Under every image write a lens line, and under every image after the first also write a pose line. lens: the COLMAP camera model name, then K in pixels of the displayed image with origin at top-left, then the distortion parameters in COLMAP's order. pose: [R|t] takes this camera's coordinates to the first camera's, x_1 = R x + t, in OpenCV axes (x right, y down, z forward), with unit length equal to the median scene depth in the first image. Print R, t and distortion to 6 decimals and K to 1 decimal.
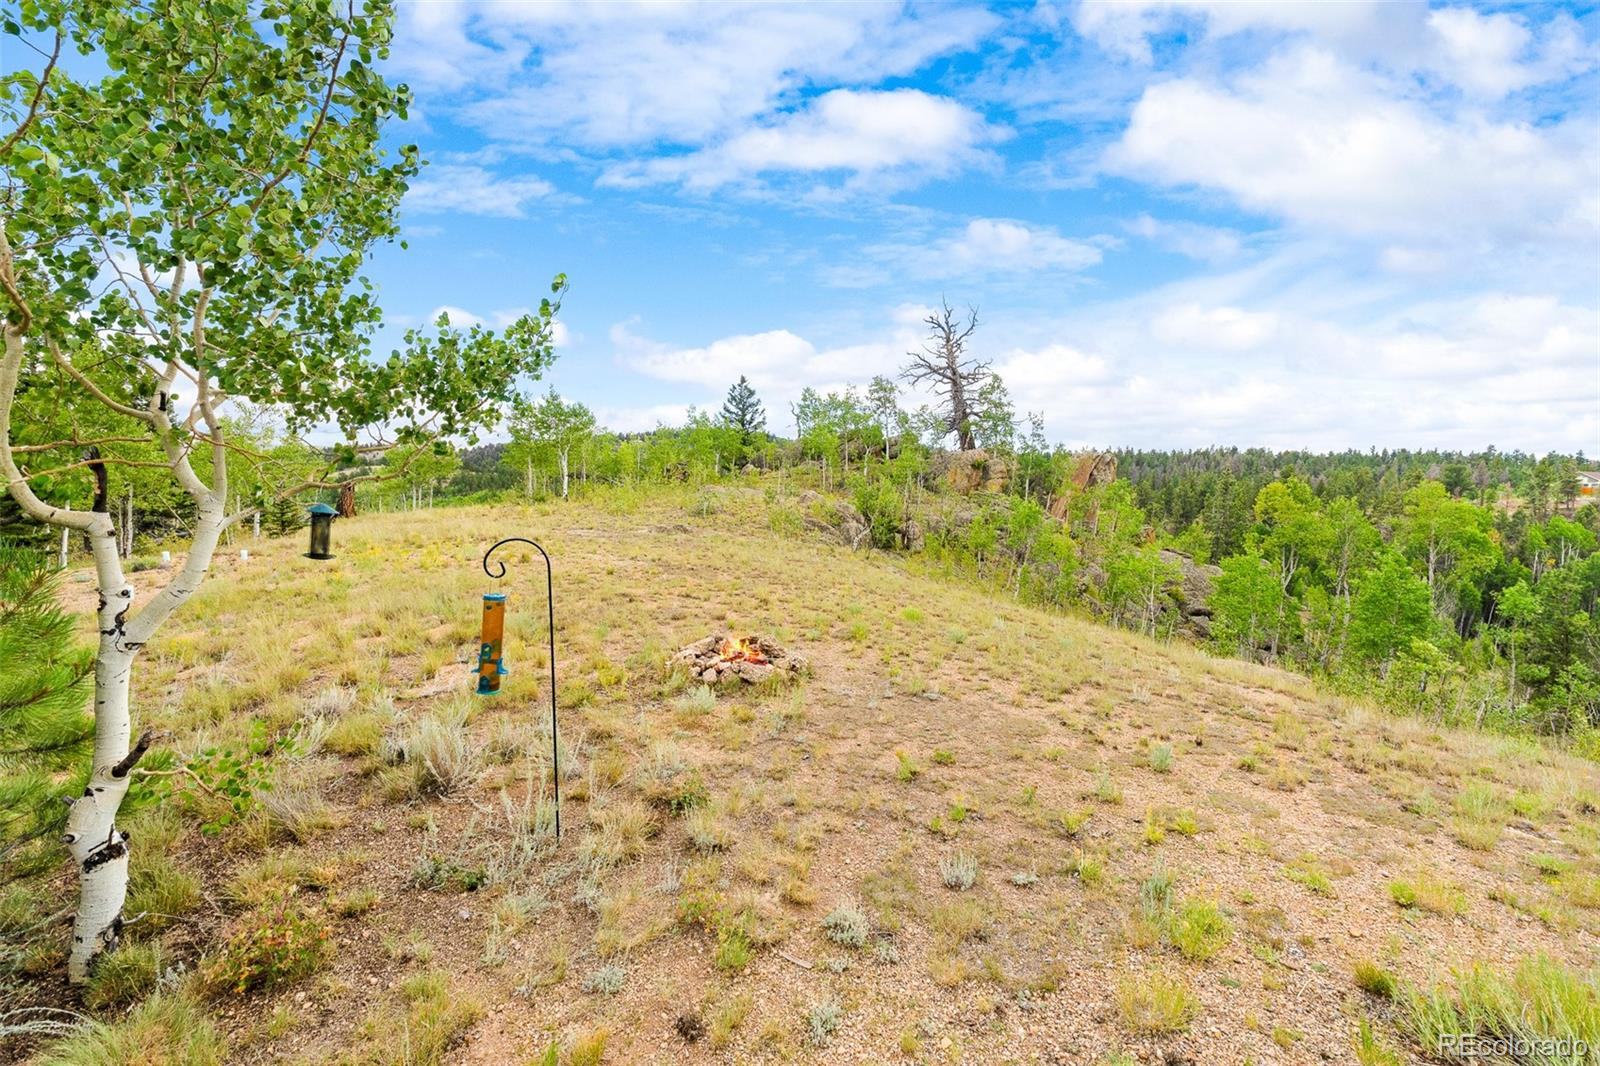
lens RADIAL K [[691.4, 0, 804.4], [0, 691.4, 492.7], [0, 0, 1]] dist [-0.002278, -0.000043]
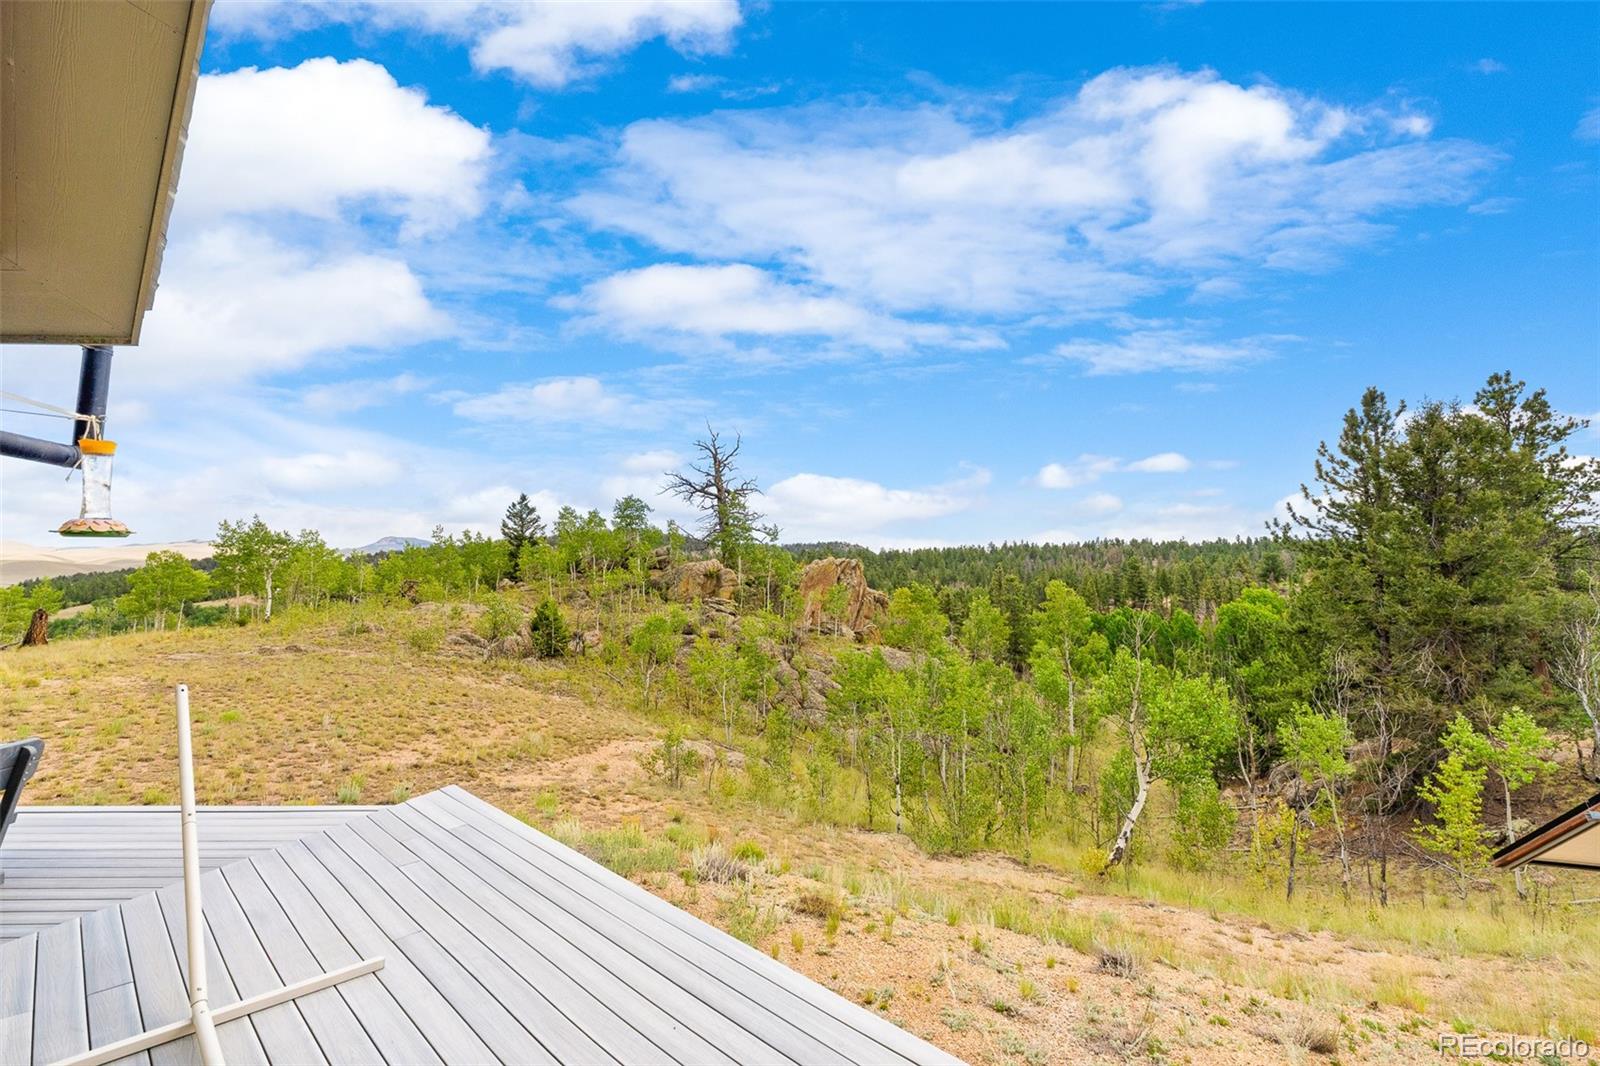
lens RADIAL K [[689.1, 0, 800.0], [0, 689.1, 533.0], [0, 0, 1]] dist [-0.002539, 0.000239]
pose [[0.992035, -0.018396, 0.124609, 0.237135], [0.028931, 0.996107, -0.083265, -0.008718], [-0.122592, 0.086207, 0.988706, -0.122180]]
